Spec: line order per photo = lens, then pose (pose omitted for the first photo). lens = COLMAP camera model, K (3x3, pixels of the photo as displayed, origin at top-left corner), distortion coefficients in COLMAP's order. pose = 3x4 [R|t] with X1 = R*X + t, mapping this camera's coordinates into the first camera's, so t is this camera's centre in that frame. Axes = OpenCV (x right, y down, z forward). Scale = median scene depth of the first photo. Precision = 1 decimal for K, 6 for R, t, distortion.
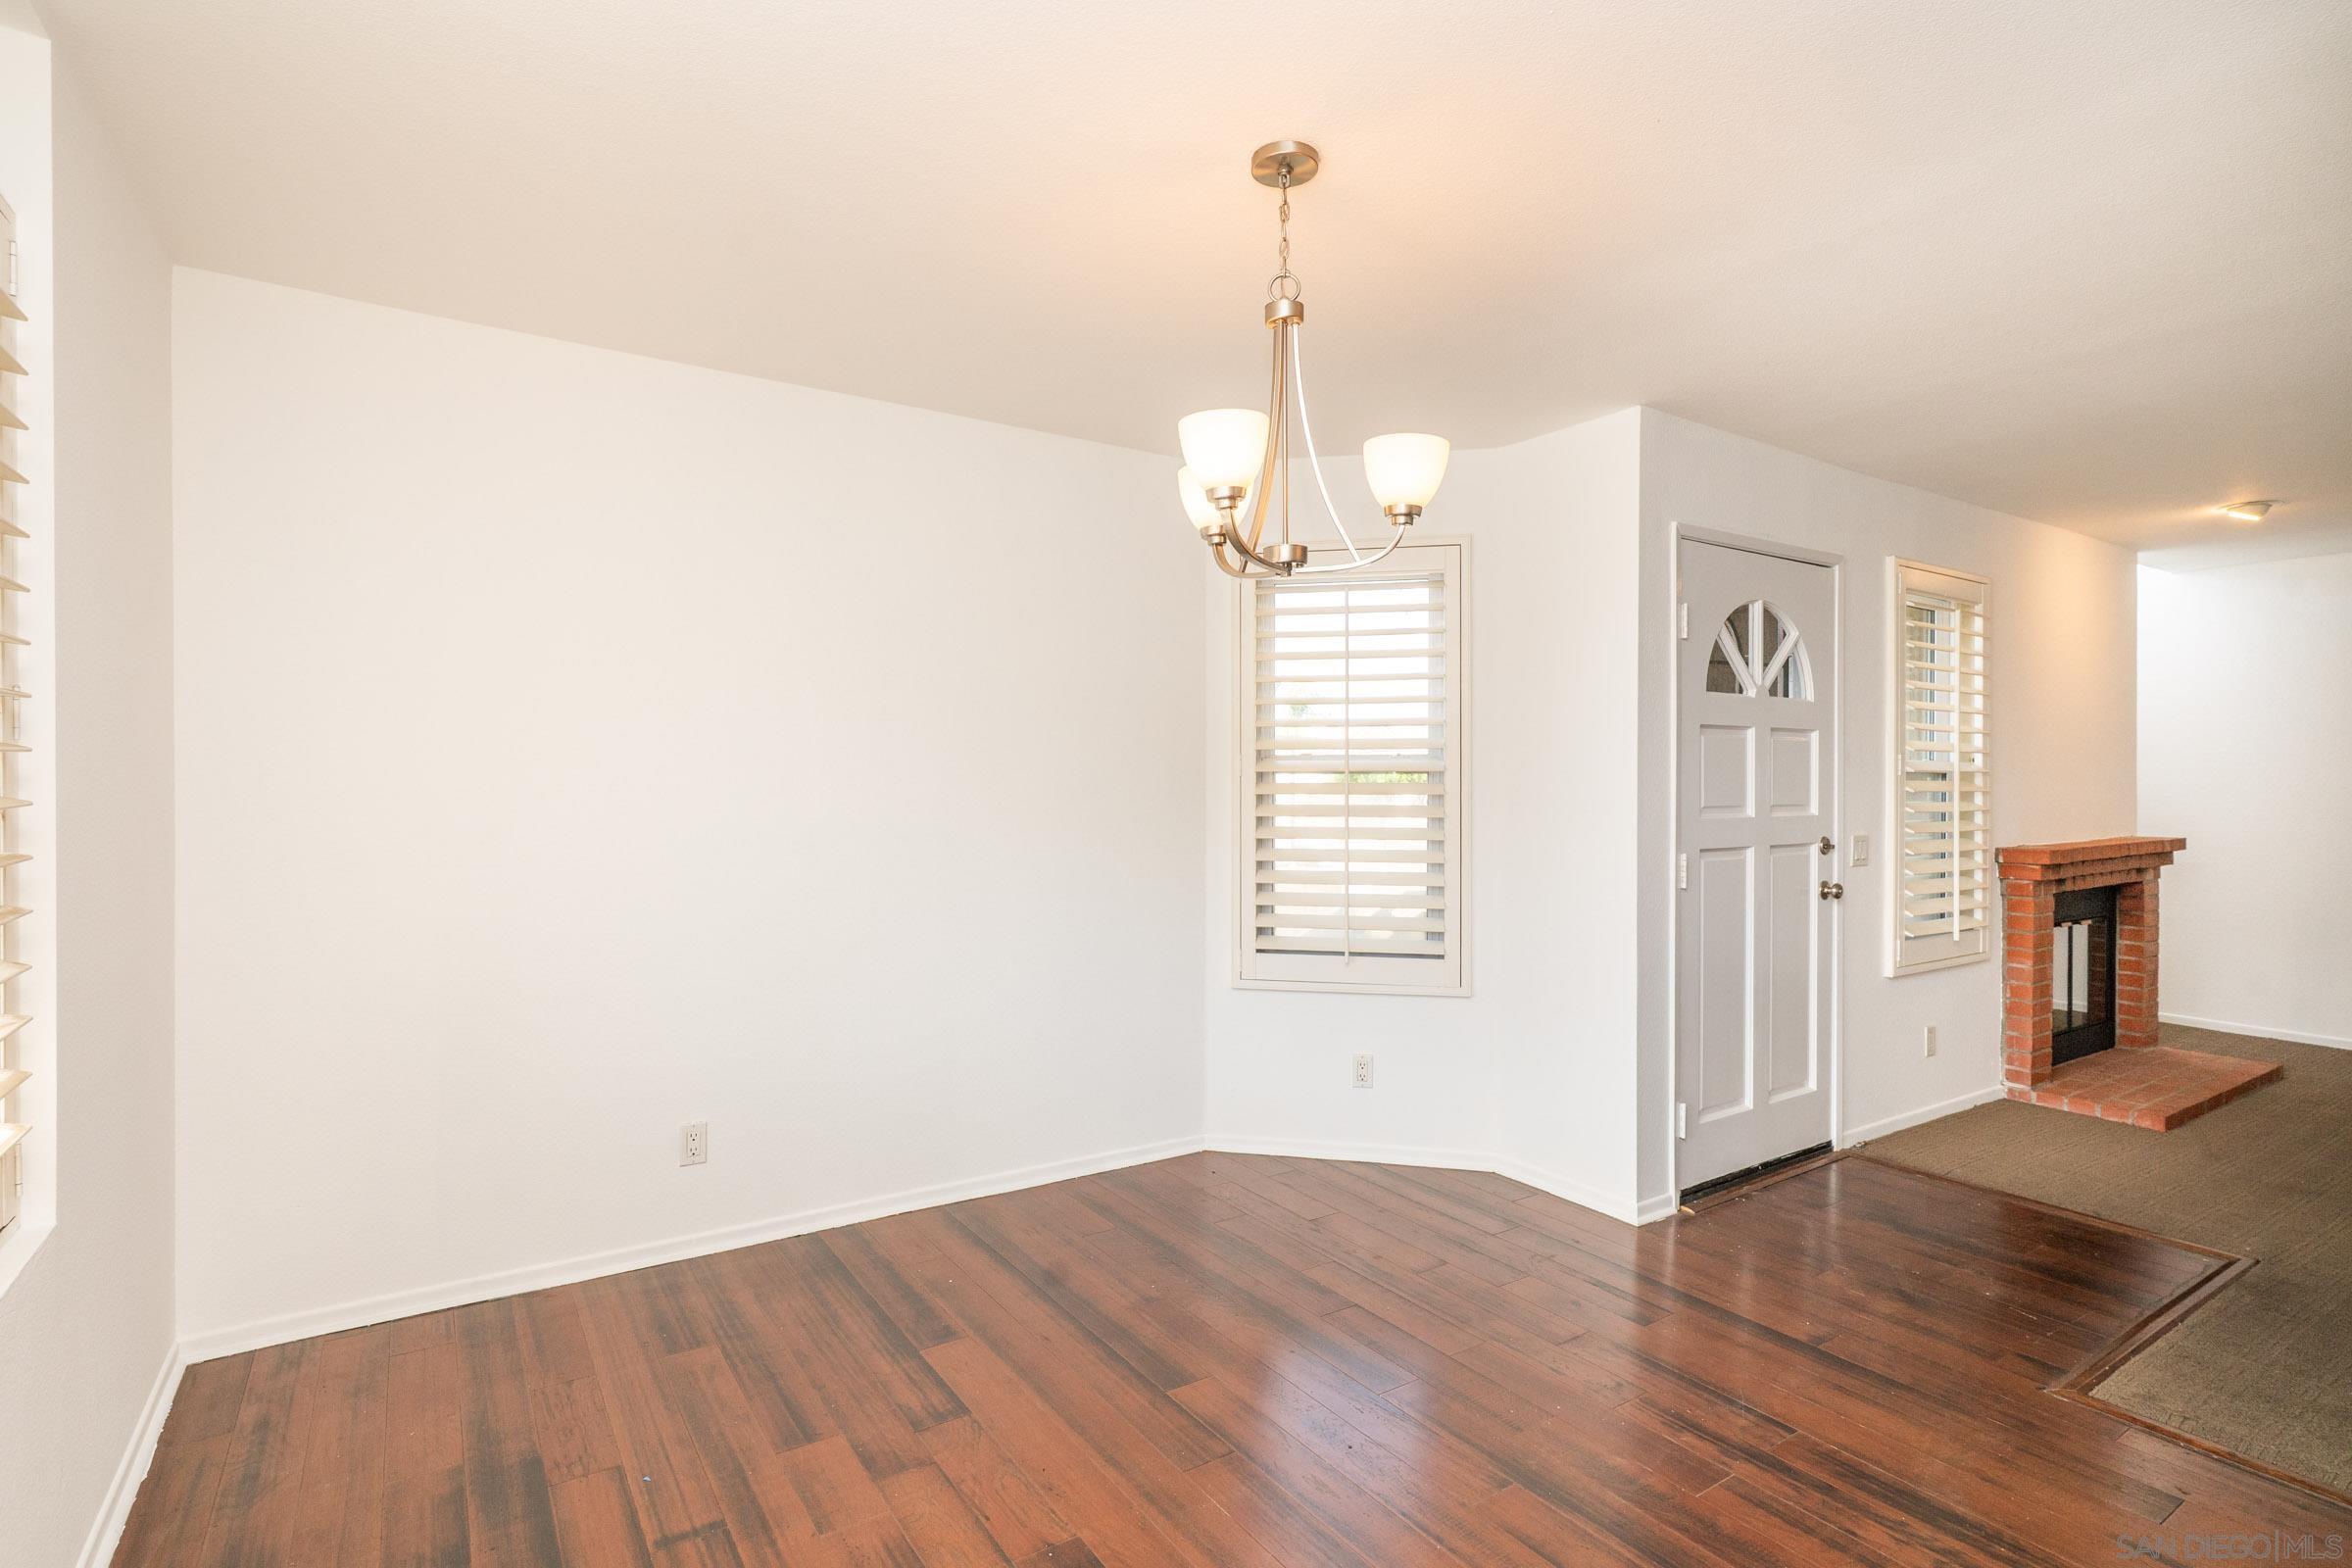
lens RADIAL K [[1142.4, 0, 1154.4], [0, 1142.4, 786.2], [0, 0, 1]] dist [0.001275, 0.000457]
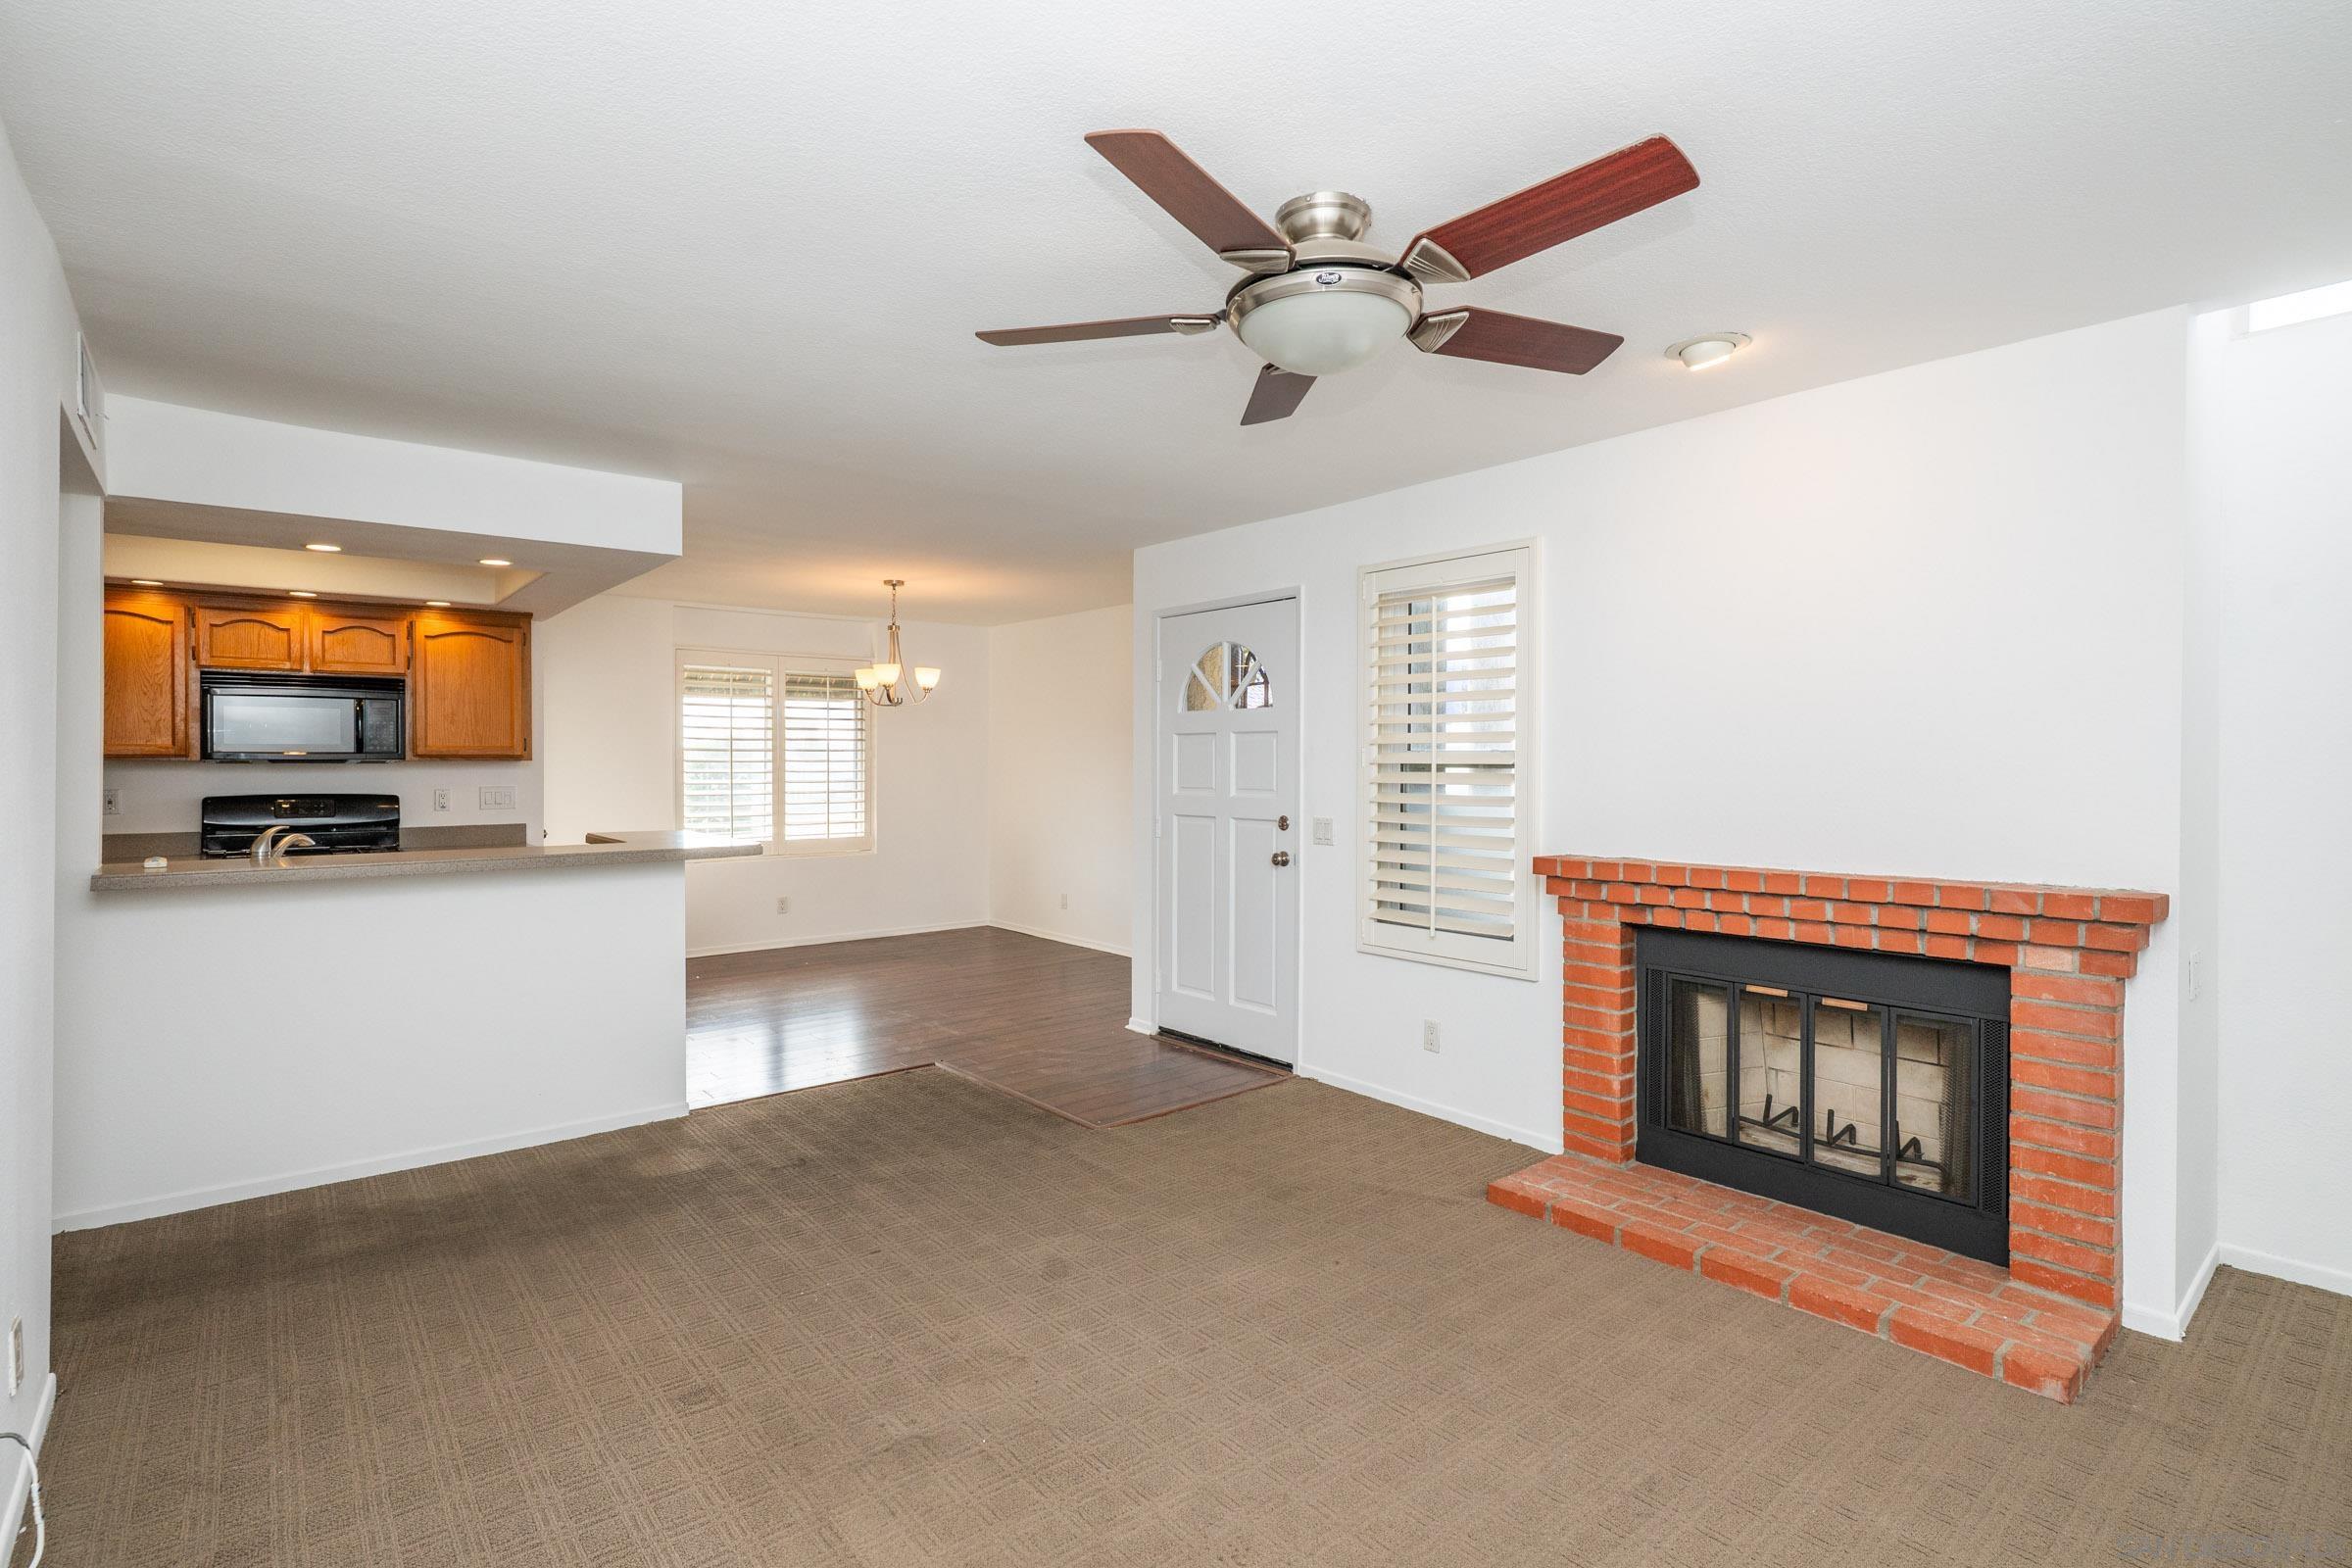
lens RADIAL K [[1122.0, 0, 1165.9], [0, 1122.0, 770.8], [0, 0, 1]] dist [-0.001237, 0.000394]
pose [[0.118033, 0.006810, -0.992986, 2.476684], [-0.006298, 0.999962, 0.006109, -0.016214], [0.992990, 0.005532, 0.118071, 1.007347]]
